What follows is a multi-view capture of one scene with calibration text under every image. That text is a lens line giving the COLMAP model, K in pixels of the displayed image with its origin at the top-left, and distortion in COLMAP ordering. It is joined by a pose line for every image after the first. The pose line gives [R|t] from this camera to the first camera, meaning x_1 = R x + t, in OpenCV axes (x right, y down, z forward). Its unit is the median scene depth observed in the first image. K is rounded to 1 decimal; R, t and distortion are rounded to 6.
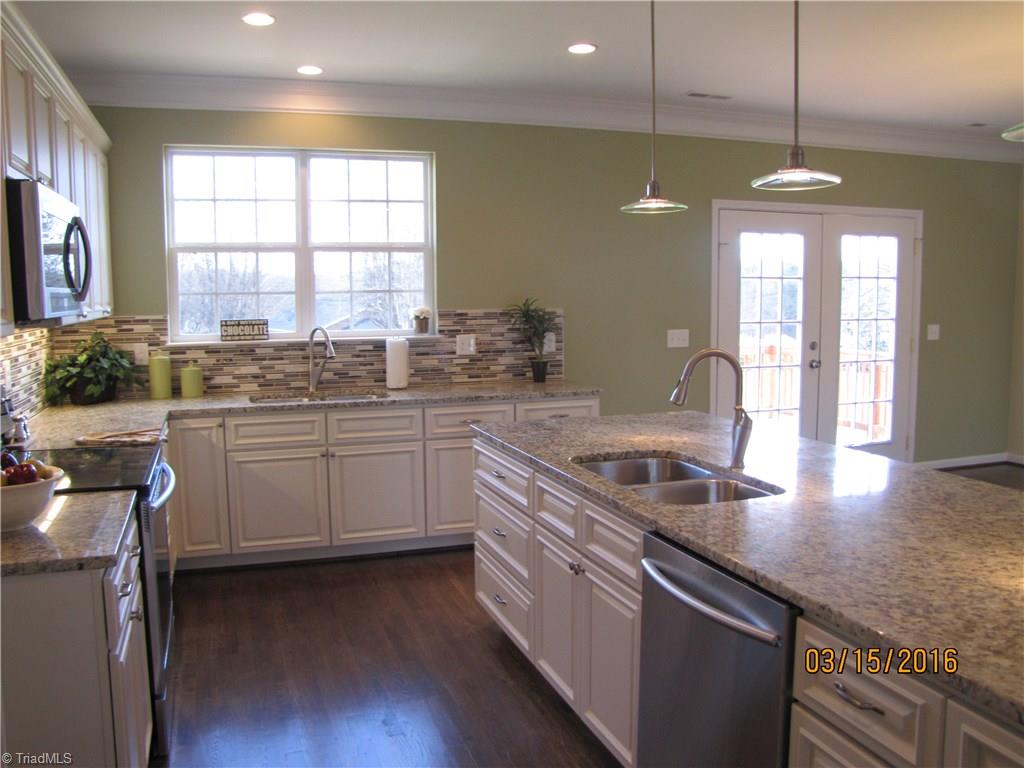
lens RADIAL K [[850.1, 0, 512.0], [0, 850.1, 384.0], [0, 0, 1]] dist [-0.195760, 0.170631]
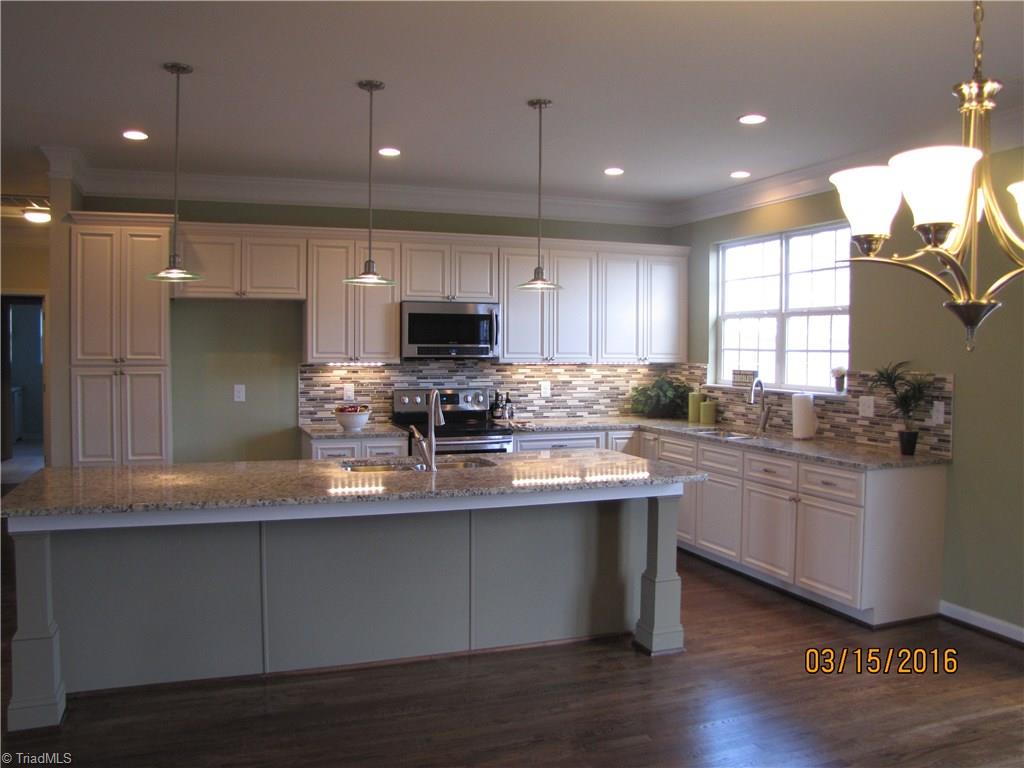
lens RADIAL K [[850.1, 0, 512.0], [0, 850.1, 384.0], [0, 0, 1]] dist [-0.195760, 0.170631]
pose [[0.023099, 0.048327, -0.998564, 0.918875], [-0.119039, 0.991858, 0.045249, -0.068428], [0.992621, 0.117823, 0.028664, 0.578003]]
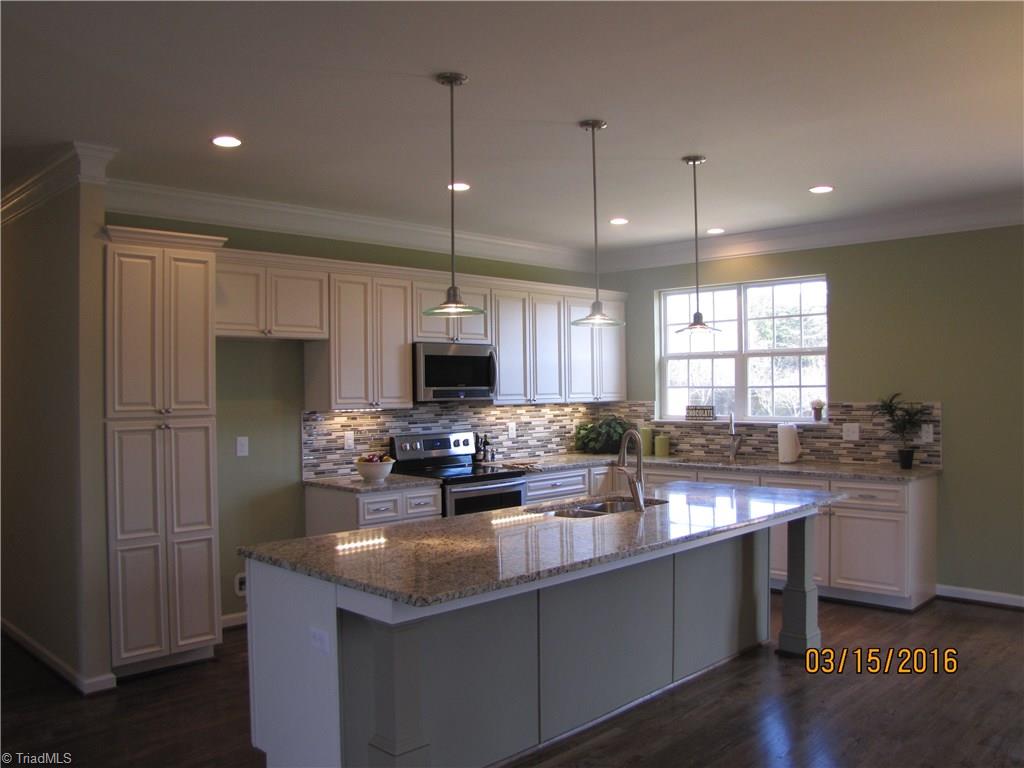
lens RADIAL K [[850.1, 0, 512.0], [0, 850.1, 384.0], [0, 0, 1]] dist [-0.195760, 0.170631]
pose [[0.437298, -0.003513, -0.899310, 0.797177], [-0.092387, 0.994526, -0.048809, -0.013190], [0.894559, 0.104428, 0.434580, 0.074272]]
